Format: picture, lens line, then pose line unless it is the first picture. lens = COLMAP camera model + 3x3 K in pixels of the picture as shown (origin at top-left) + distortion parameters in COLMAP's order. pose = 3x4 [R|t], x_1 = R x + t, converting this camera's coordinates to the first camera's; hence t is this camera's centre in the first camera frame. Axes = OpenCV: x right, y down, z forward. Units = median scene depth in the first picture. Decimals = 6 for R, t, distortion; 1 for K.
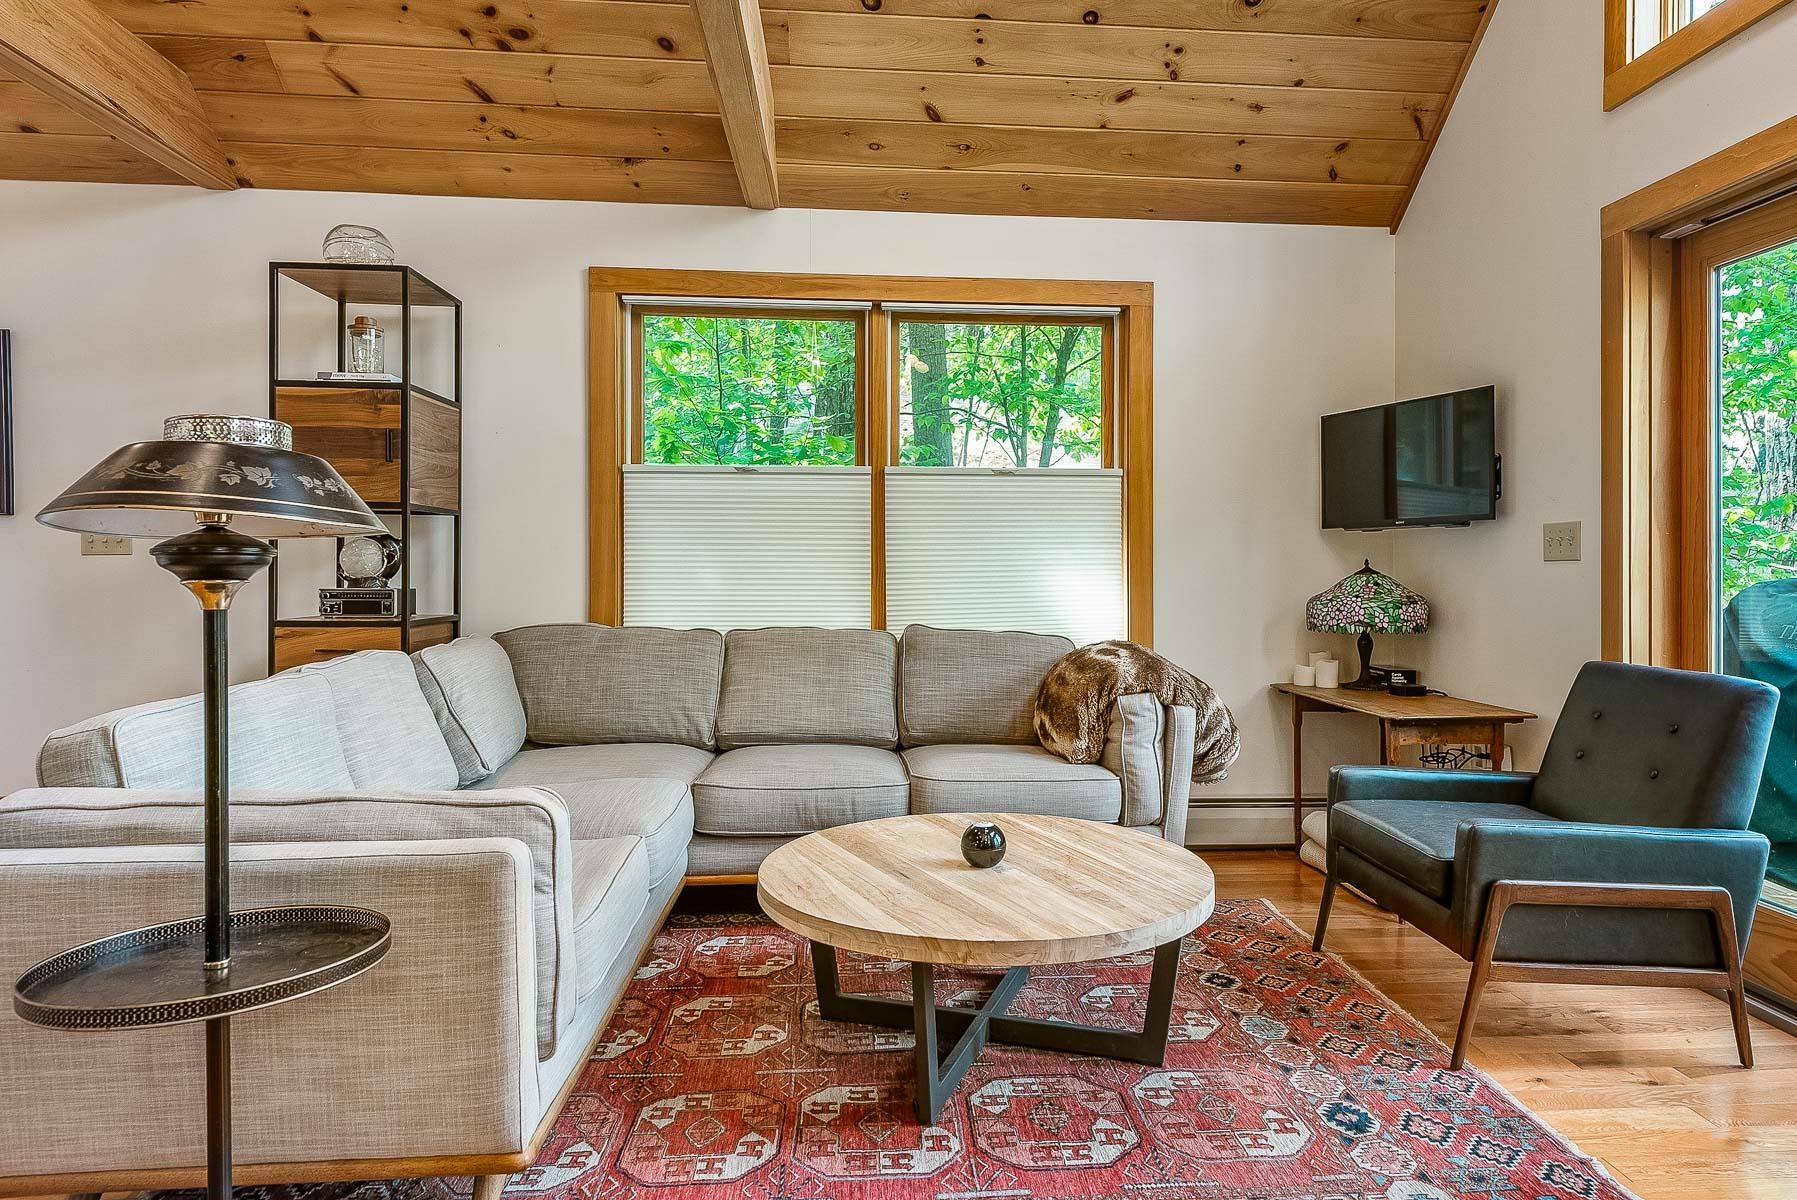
lens RADIAL K [[1091.7, 0, 954.3], [0, 1091.7, 568.4], [0, 0, 1]] dist [0.018081, -0.001200]
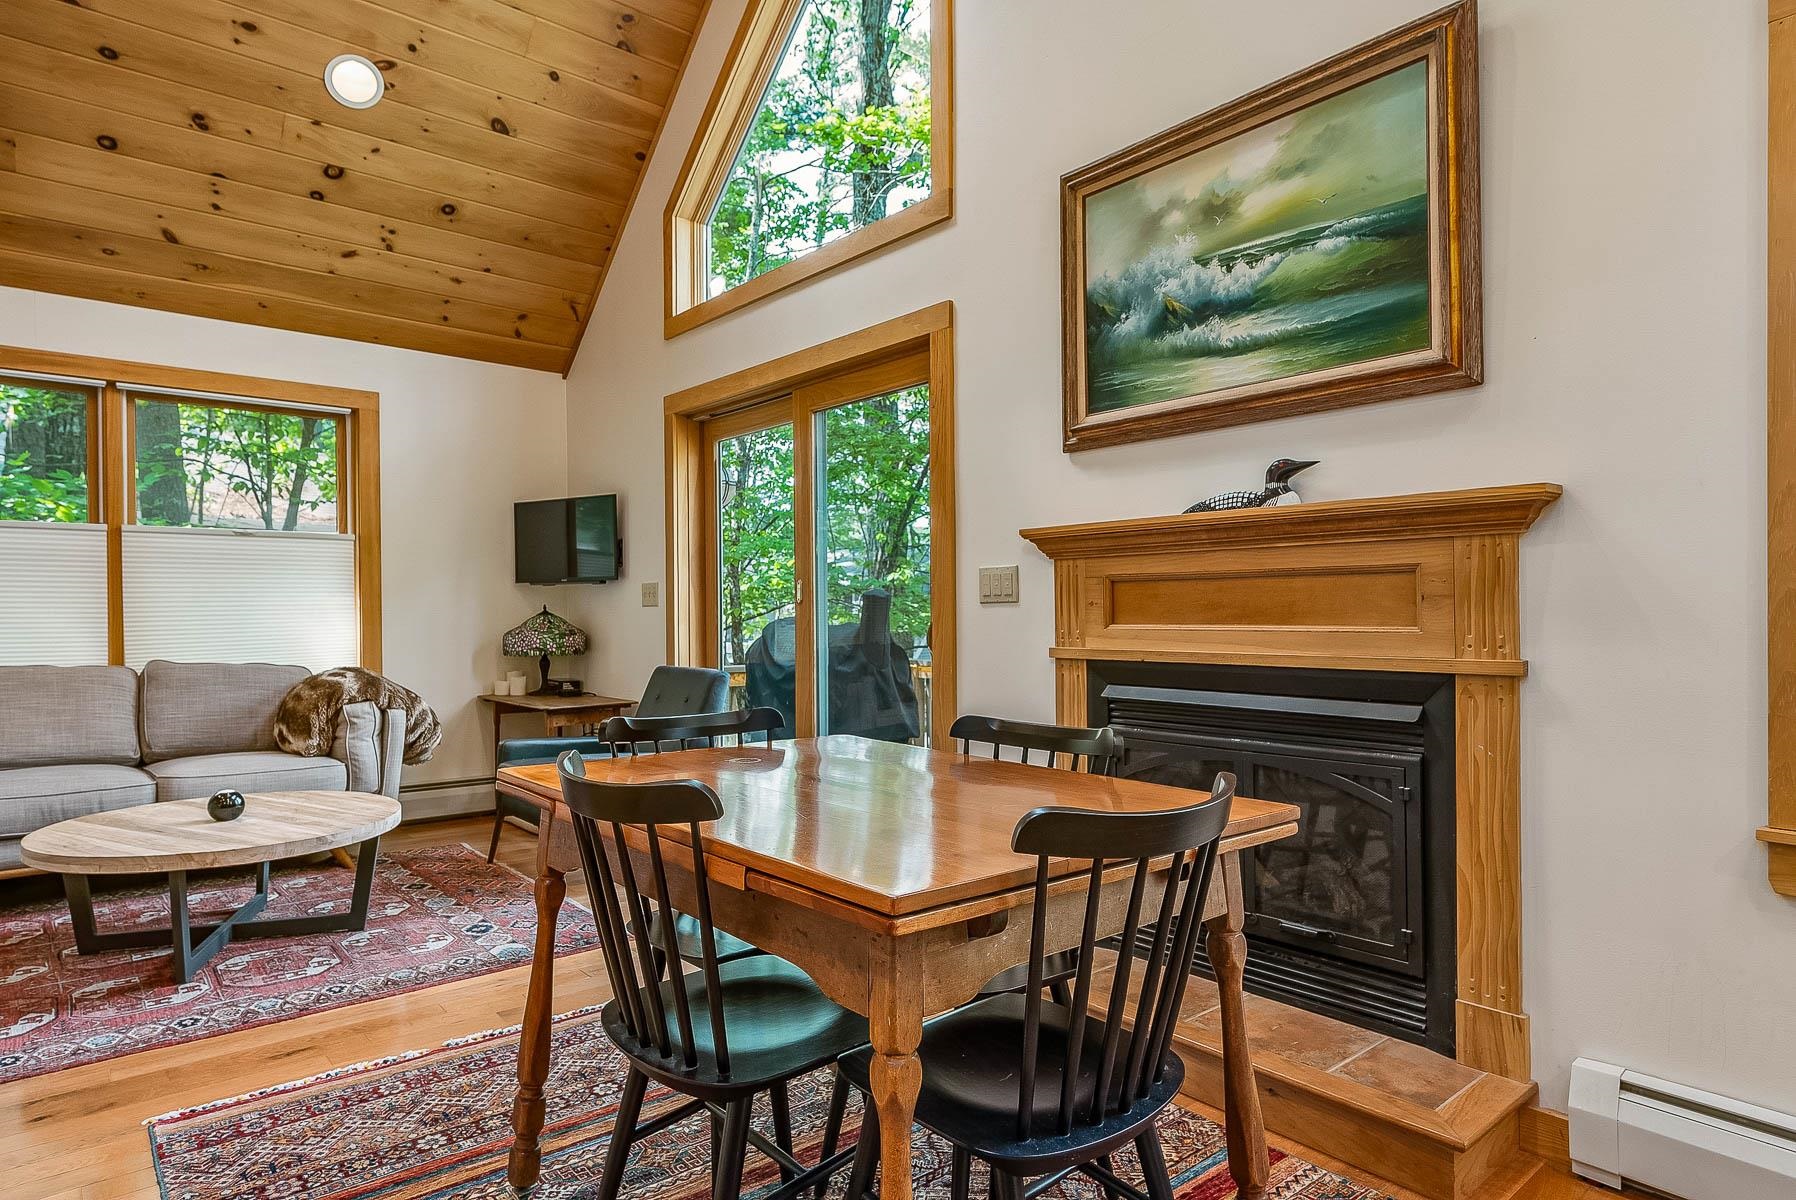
lens RADIAL K [[1014.7, 0, 890.8], [0, 1014.7, 617.9], [0, 0, 1]] dist [0.015594, -0.005462]
pose [[0.823053, -0.008377, 0.567903, -0.009514], [0.003736, 0.999949, 0.009335, -0.002160], [-0.567953, -0.005561, 0.823042, -0.400327]]
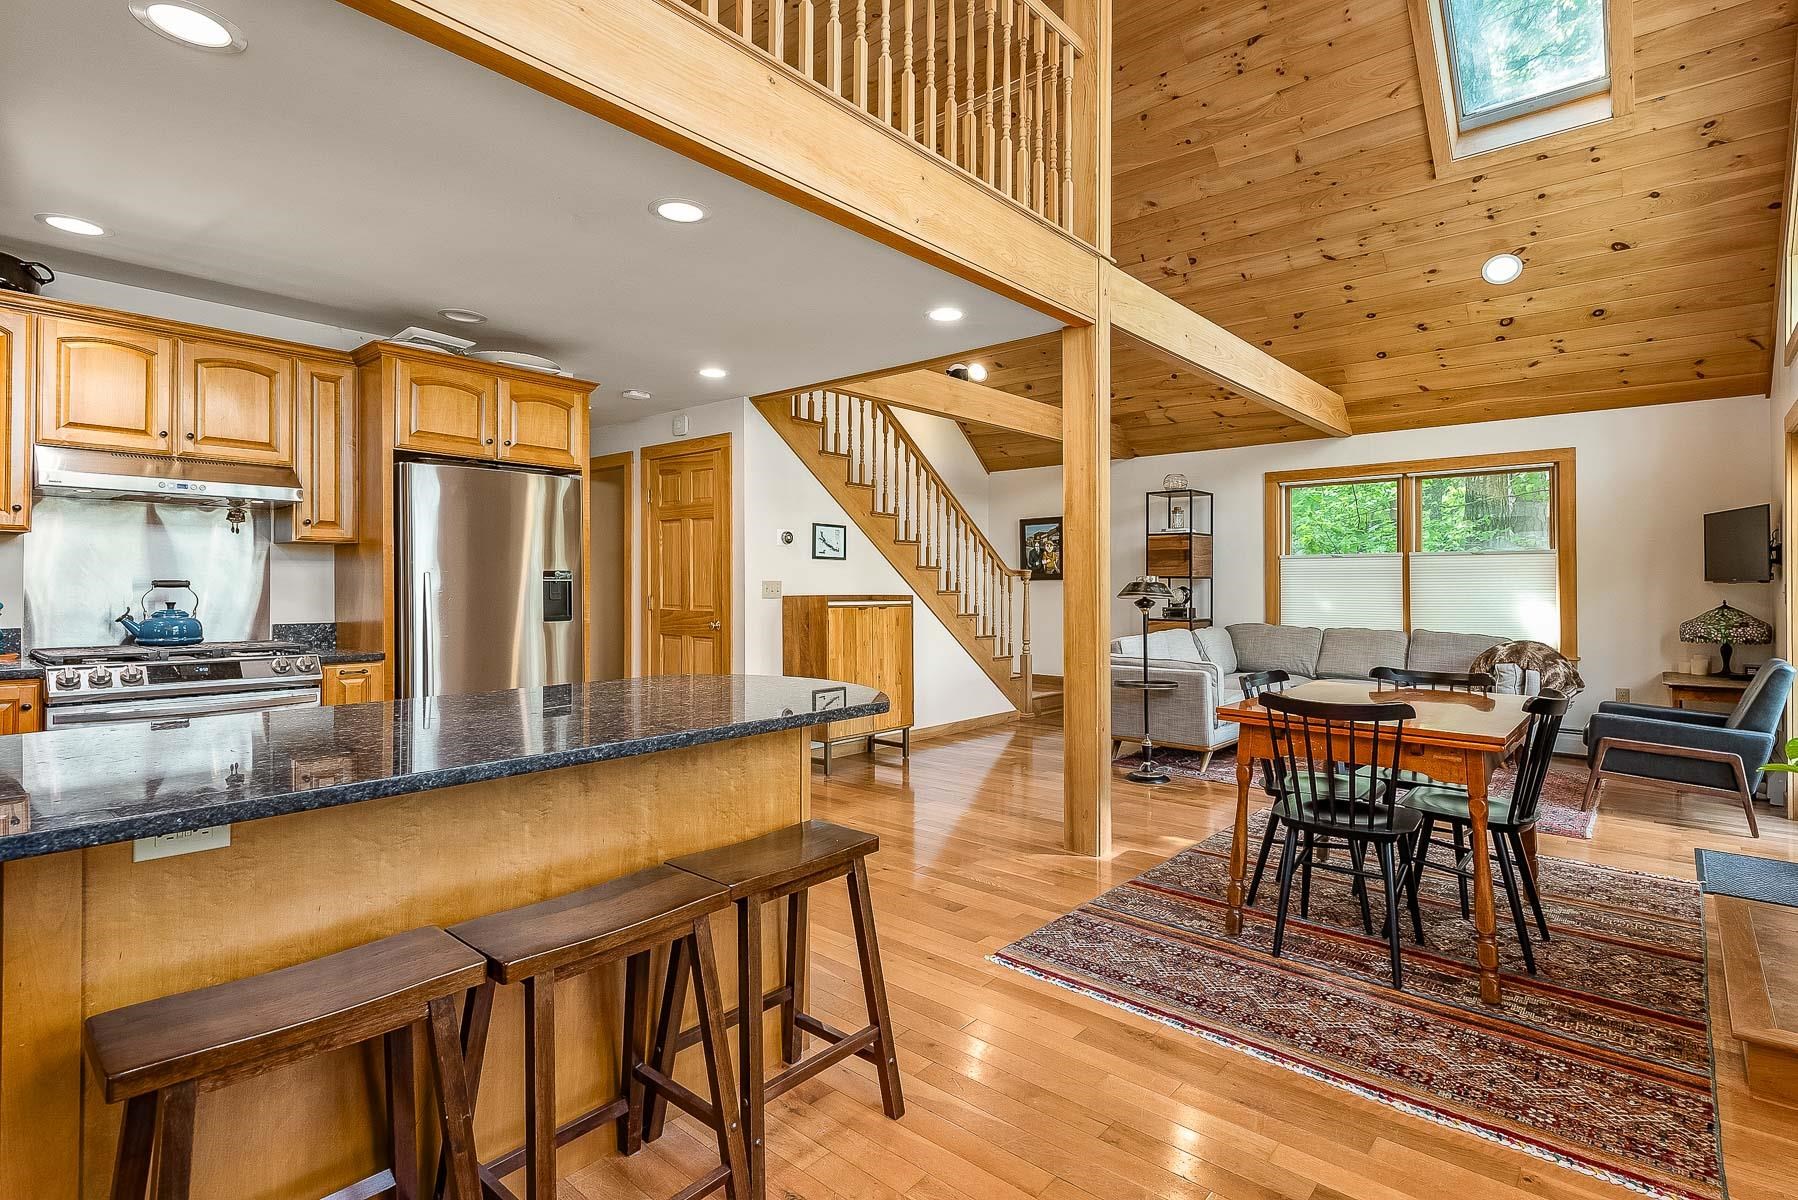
lens RADIAL K [[860.6, 0, 895.7], [0, 860.6, 587.8], [0, 0, 1]] dist [0.000378, 0.000711]
pose [[0.686089, -0.000032, -0.727517, 0.514017], [0.002590, 0.999994, 0.002399, -0.037188], [0.727513, -0.003530, 0.686085, -0.931137]]
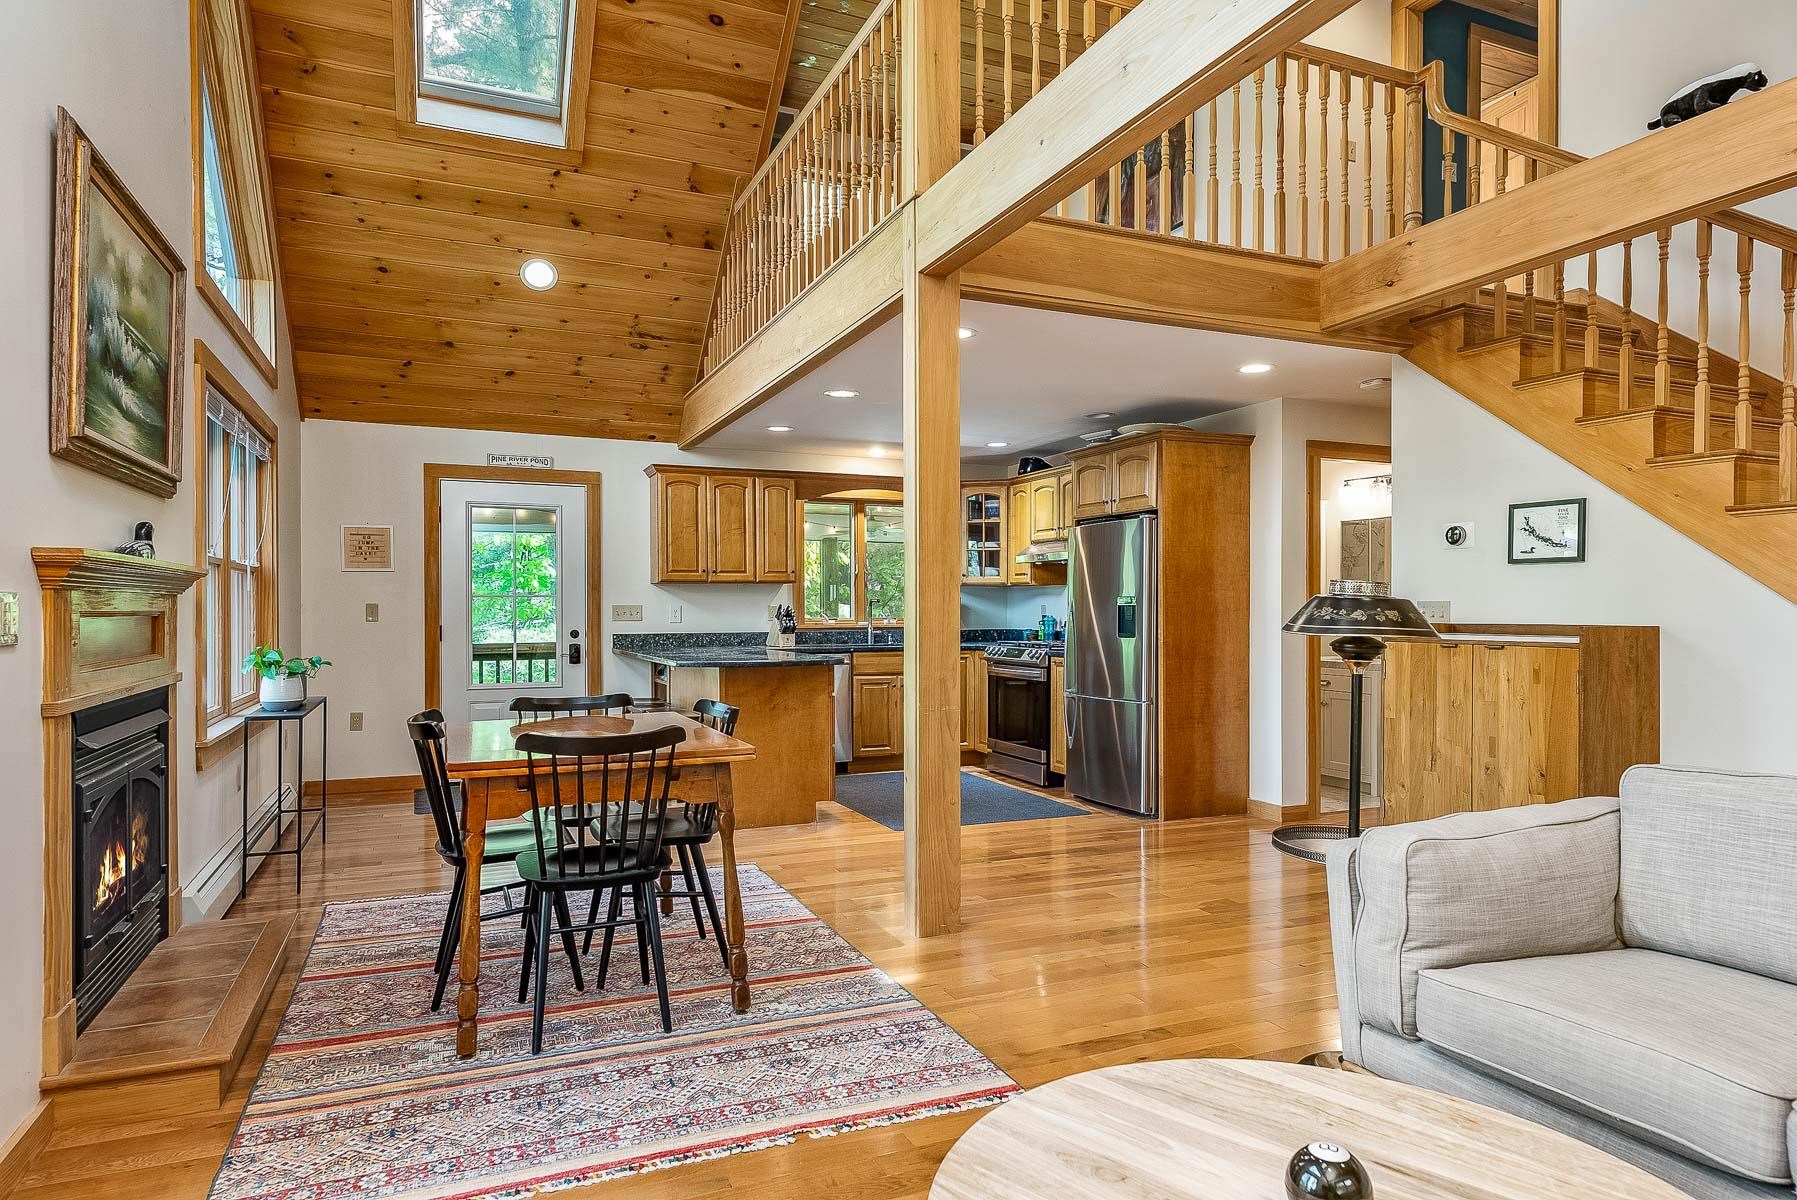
lens RADIAL K [[1091.7, 0, 955.0], [0, 1091.7, 619.0], [0, 0, 1]] dist [0.018081, -0.001200]
pose [[-0.937334, -0.003034, -0.348418, 0.269546], [-0.003917, 0.999991, 0.001830, -0.025066], [0.348410, 0.003080, -0.937337, 0.981106]]
